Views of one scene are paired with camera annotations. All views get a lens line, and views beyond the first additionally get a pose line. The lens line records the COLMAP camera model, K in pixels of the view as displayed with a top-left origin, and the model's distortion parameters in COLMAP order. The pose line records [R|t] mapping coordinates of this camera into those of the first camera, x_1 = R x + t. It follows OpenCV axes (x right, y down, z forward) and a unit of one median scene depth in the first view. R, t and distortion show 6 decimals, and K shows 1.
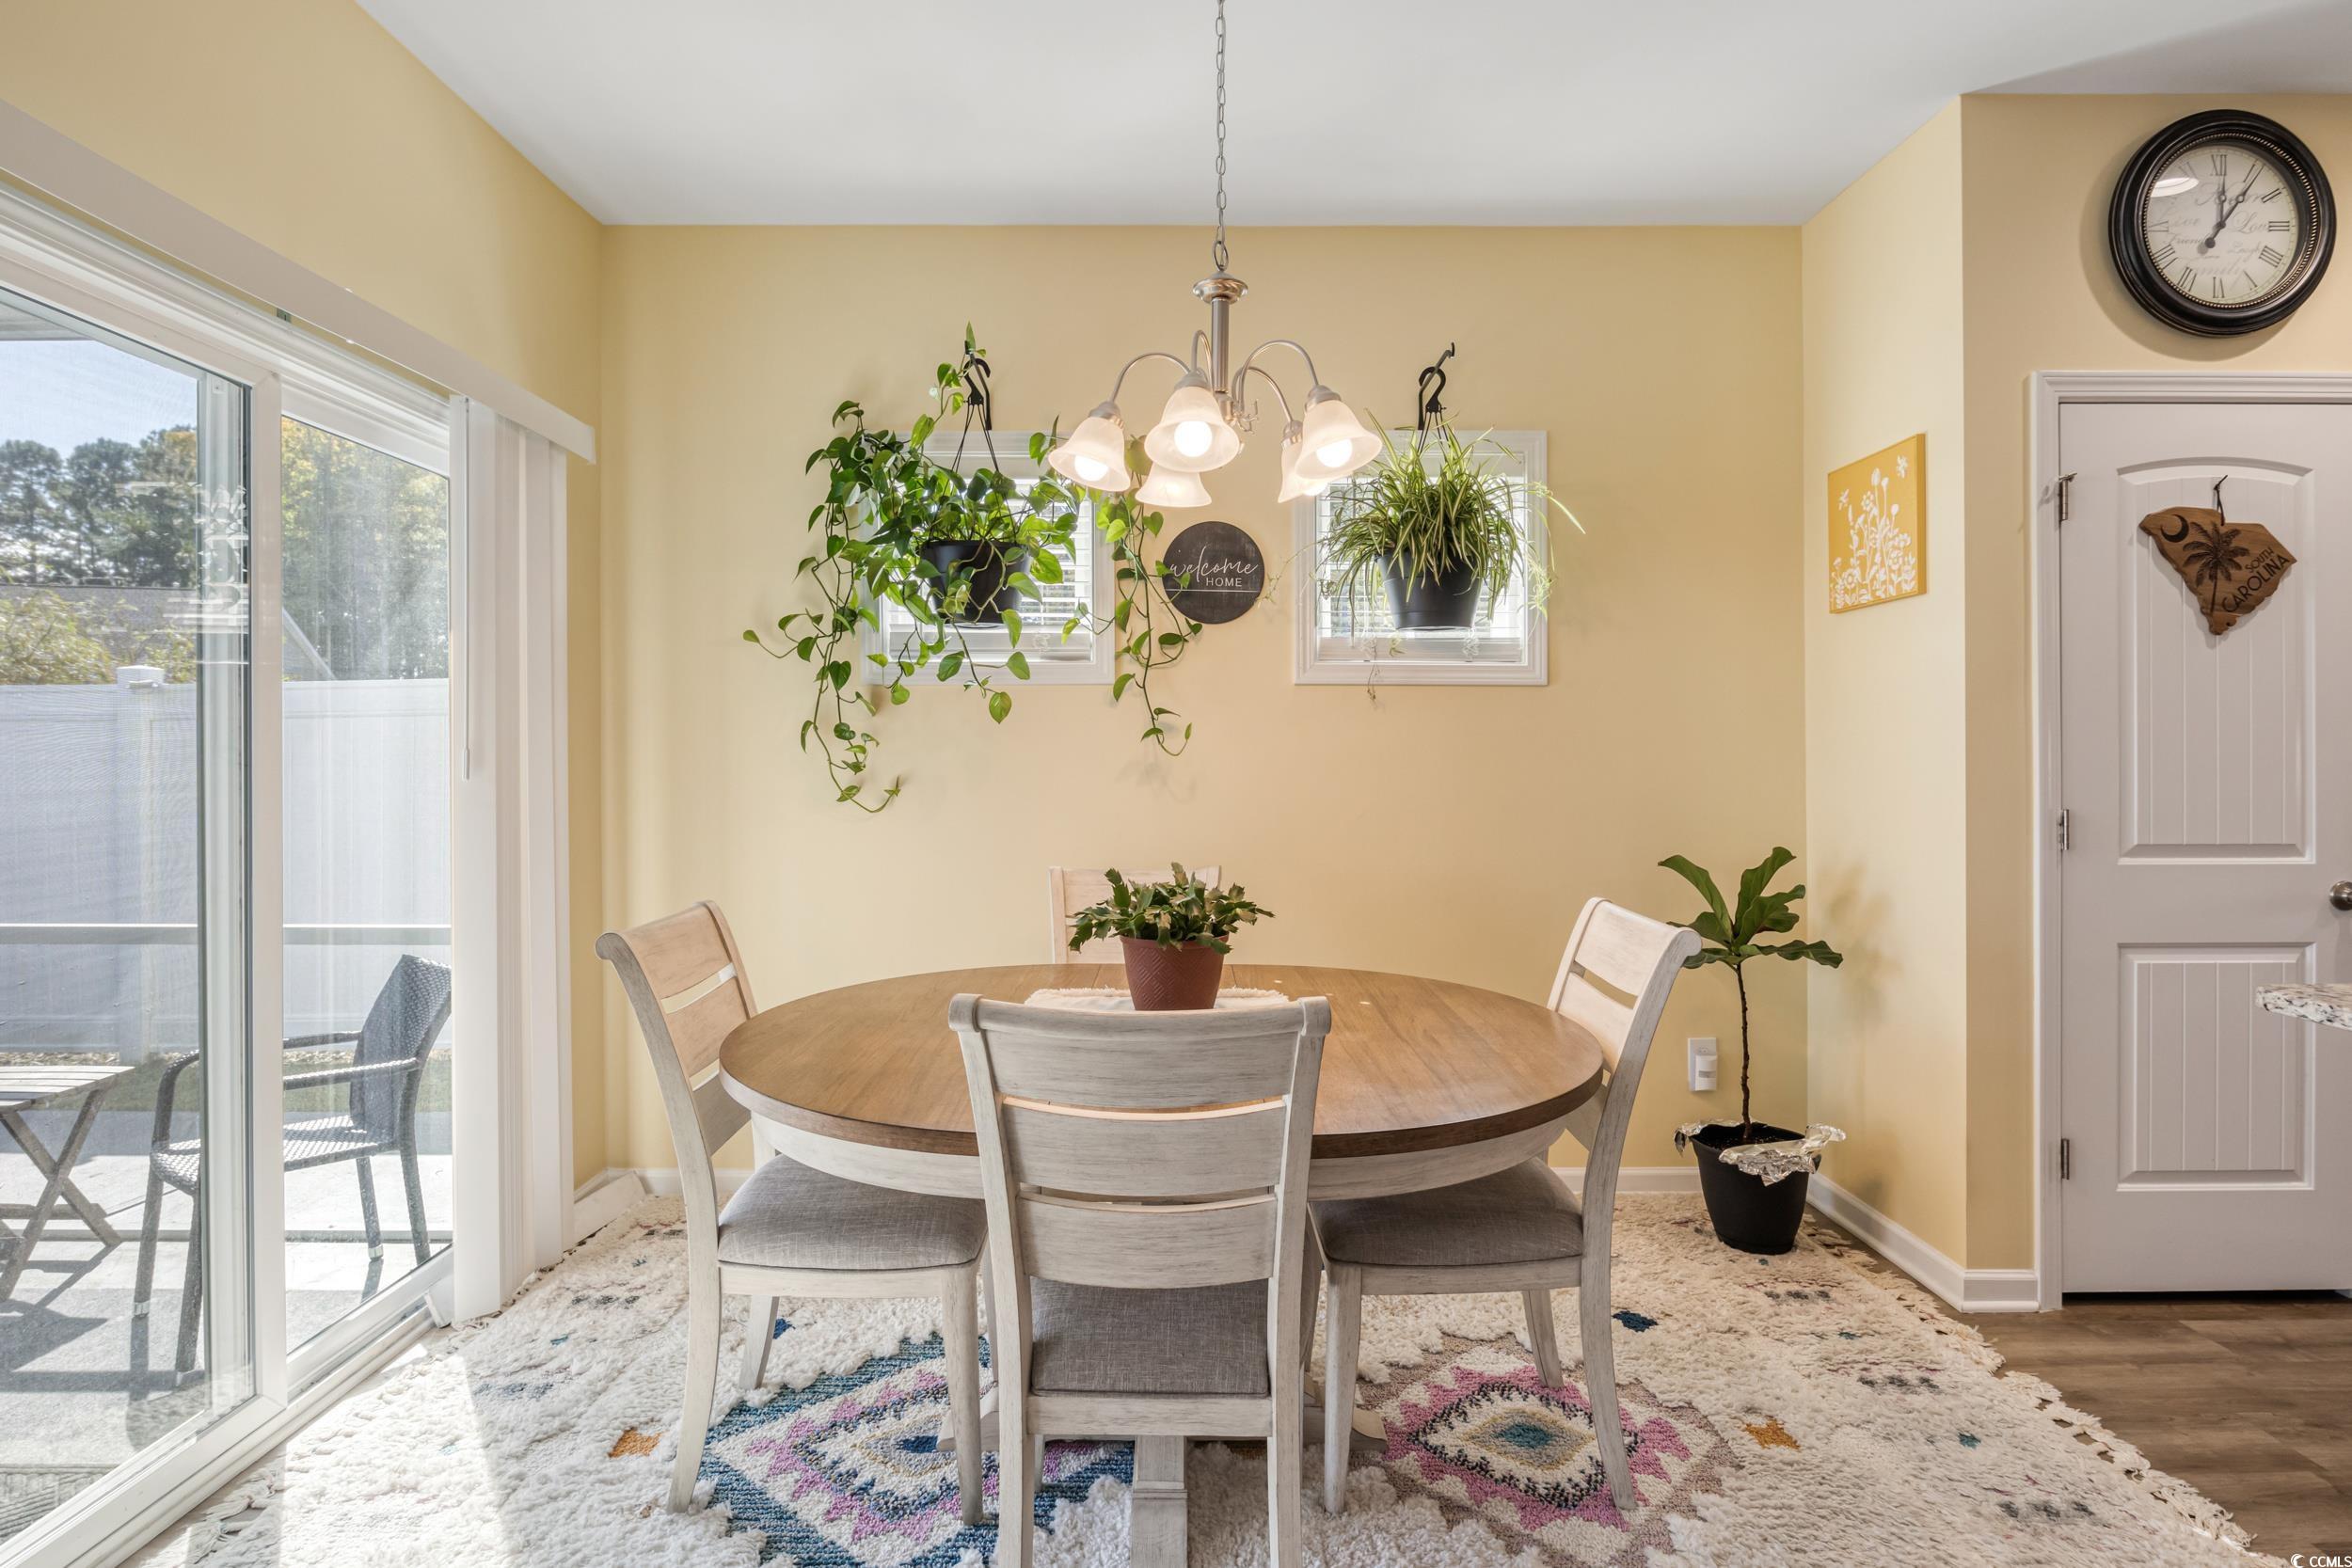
lens RADIAL K [[1169.9, 0, 1159.4], [0, 1169.9, 763.9], [0, 0, 1]] dist [-0.009419, -0.002137]
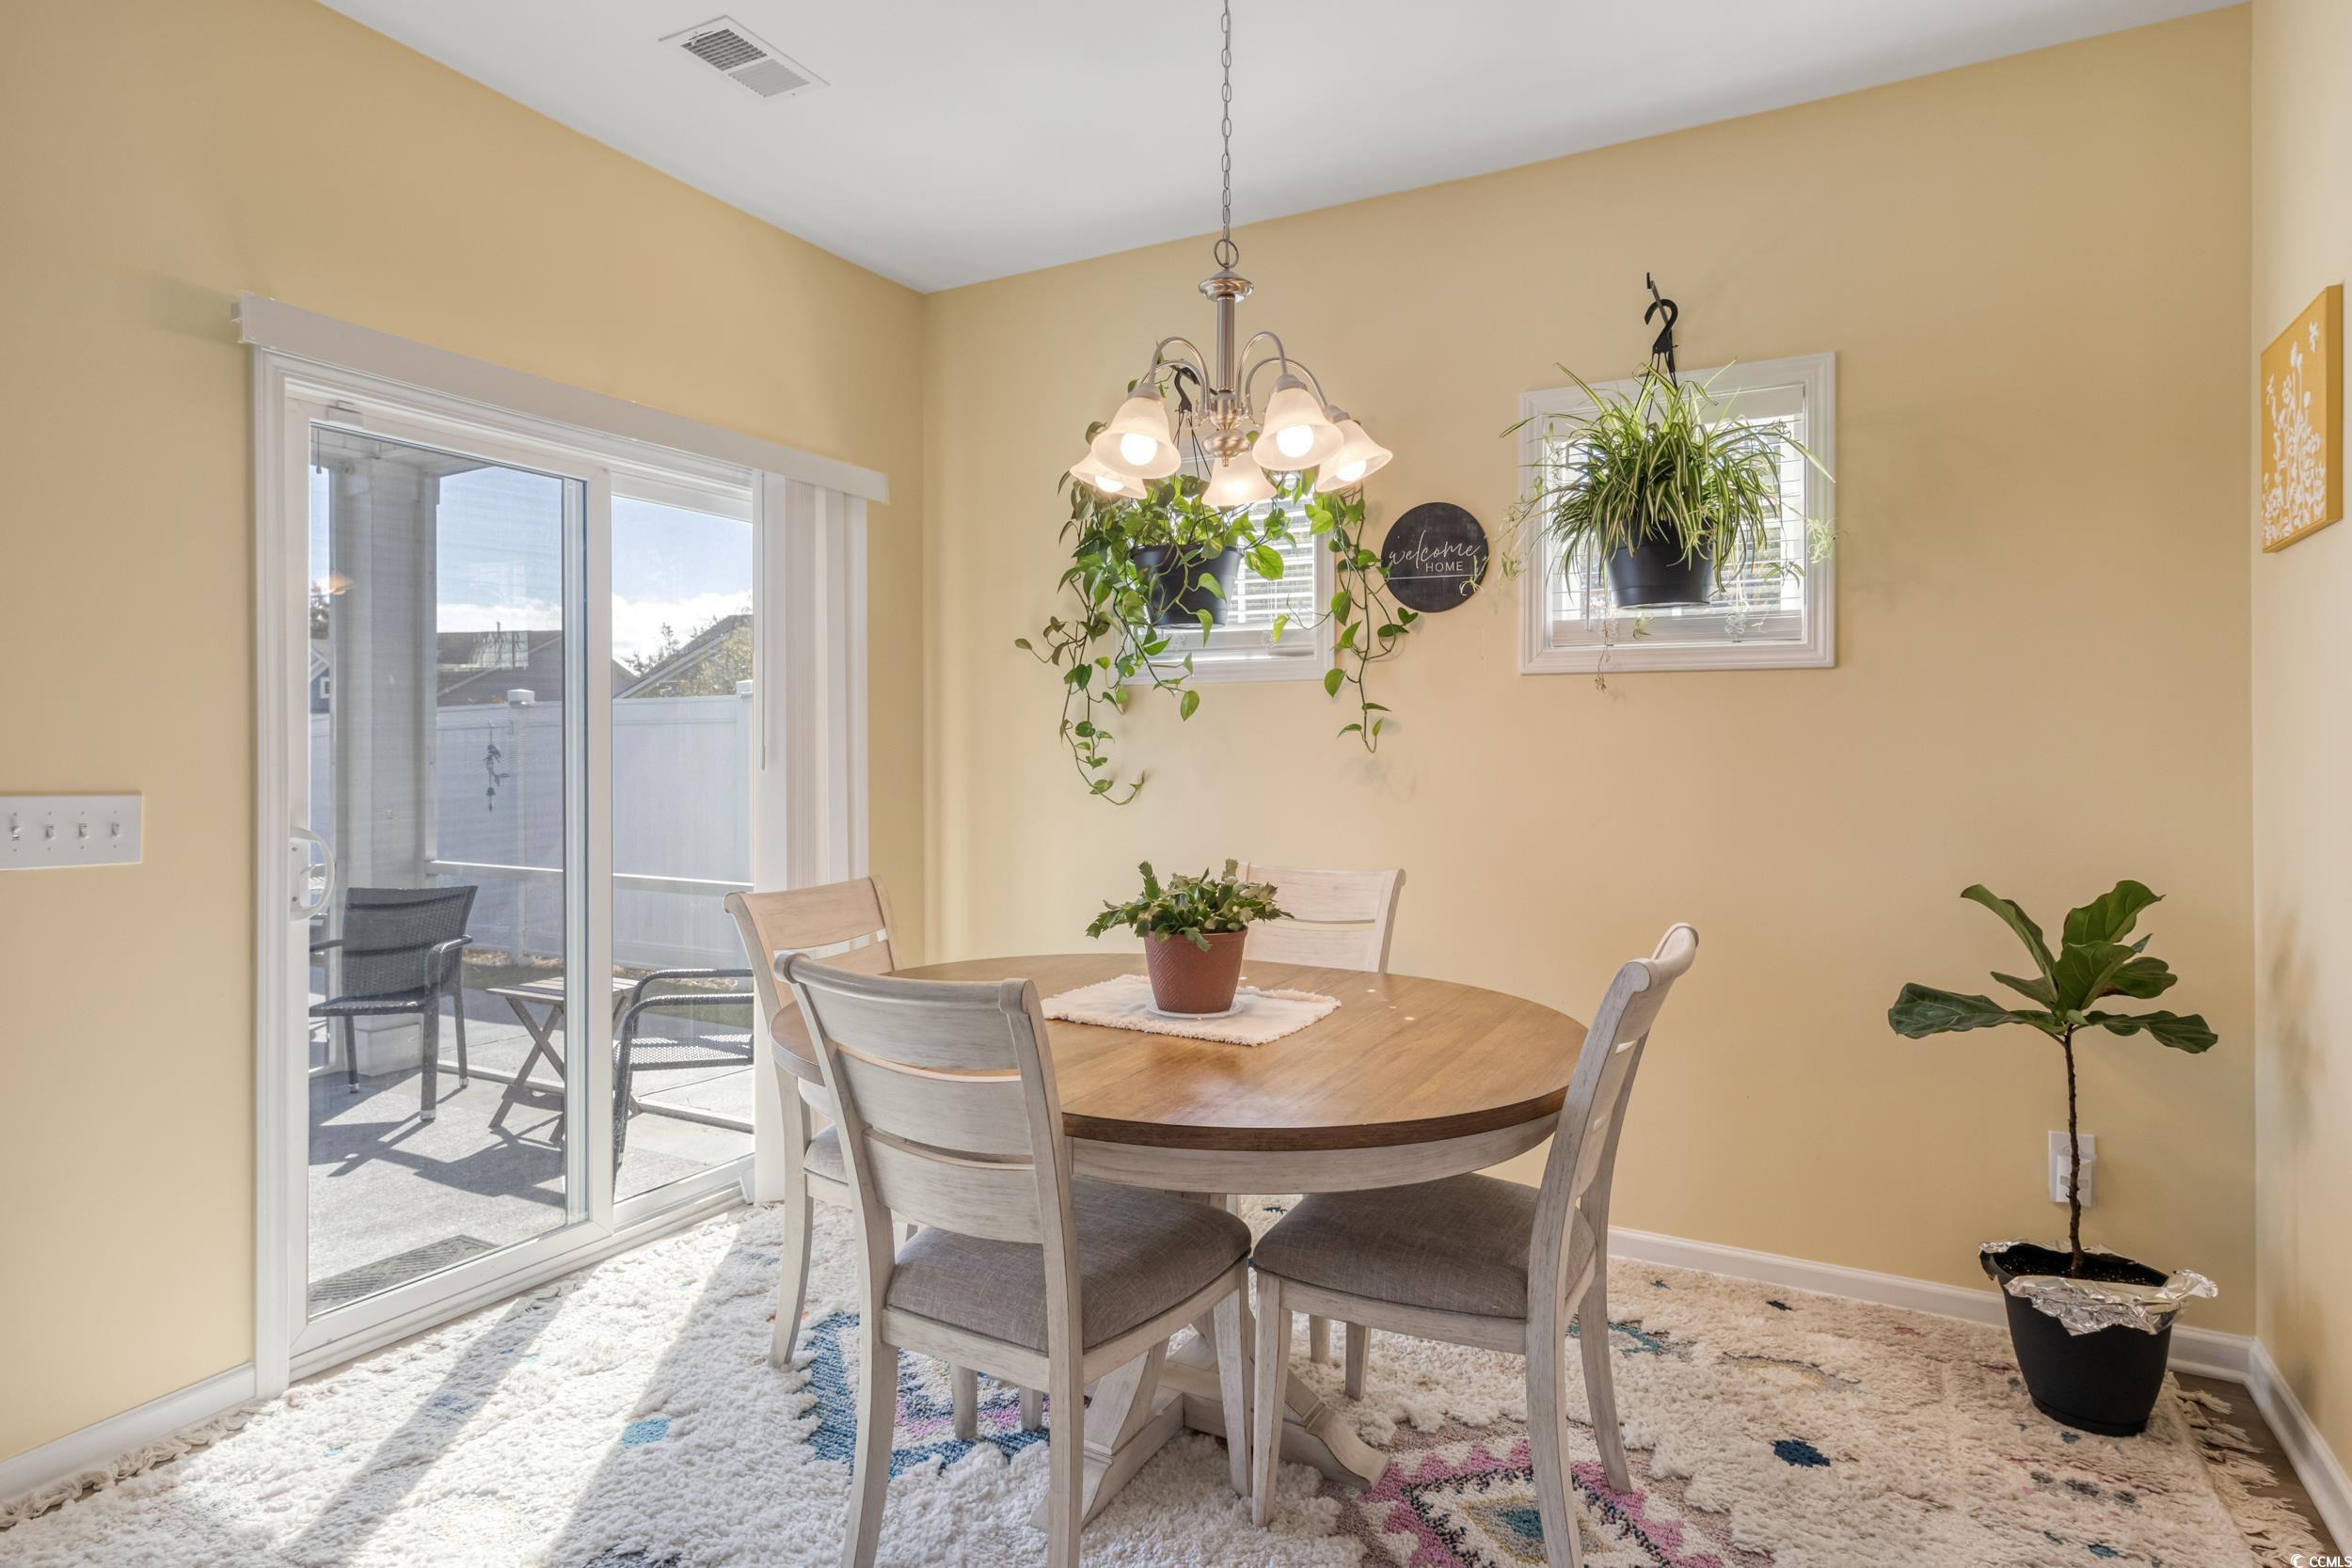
lens RADIAL K [[1249.0, 0, 1182.9], [0, 1249.0, 765.4], [0, 0, 1]] dist [0.001542, 0.001440]
pose [[0.879144, 0.008005, -0.476488, 0.430318], [-0.005682, 0.999964, 0.006316, -0.002871], [0.476522, -0.002845, 0.879158, 0.032572]]
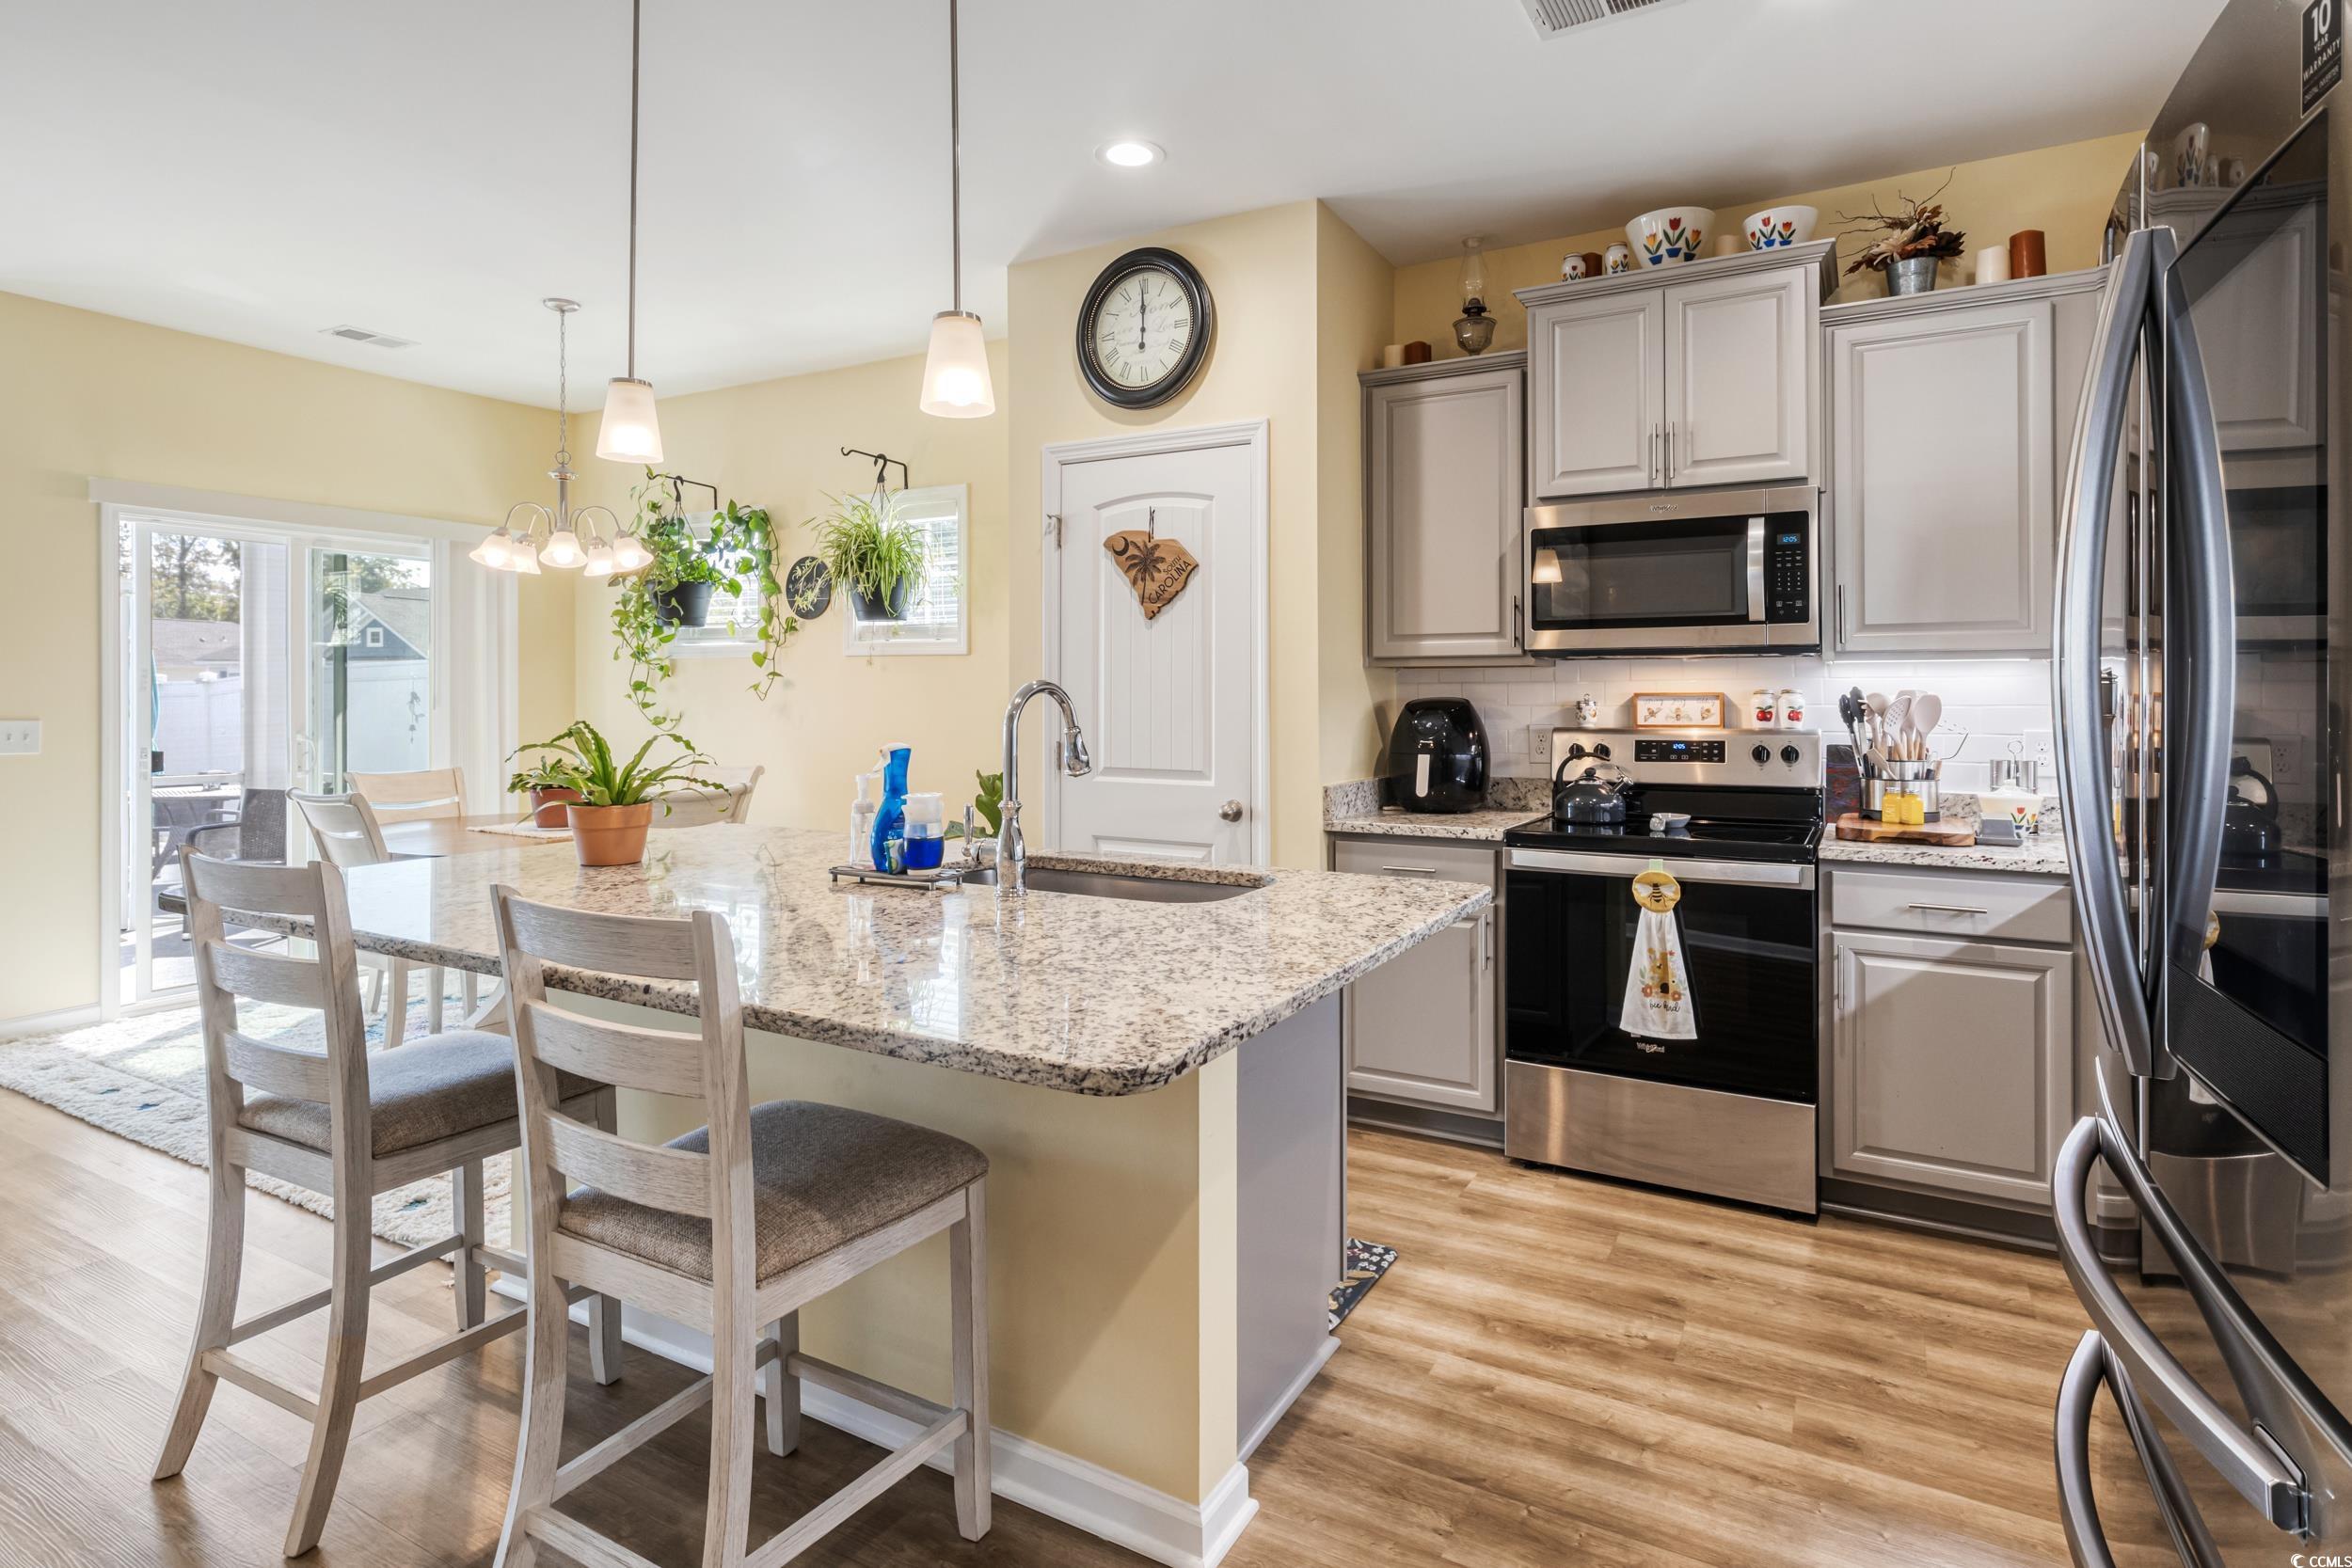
lens RADIAL K [[1169.9, 0, 1205.8], [0, 1169.9, 702.3], [0, 0, 1]] dist [-0.009419, -0.002137]
pose [[0.881774, 0.006852, -0.471622, 1.637654], [-0.006954, 0.999975, 0.001526, -0.013216], [0.471621, 0.001934, 0.881799, -0.221544]]
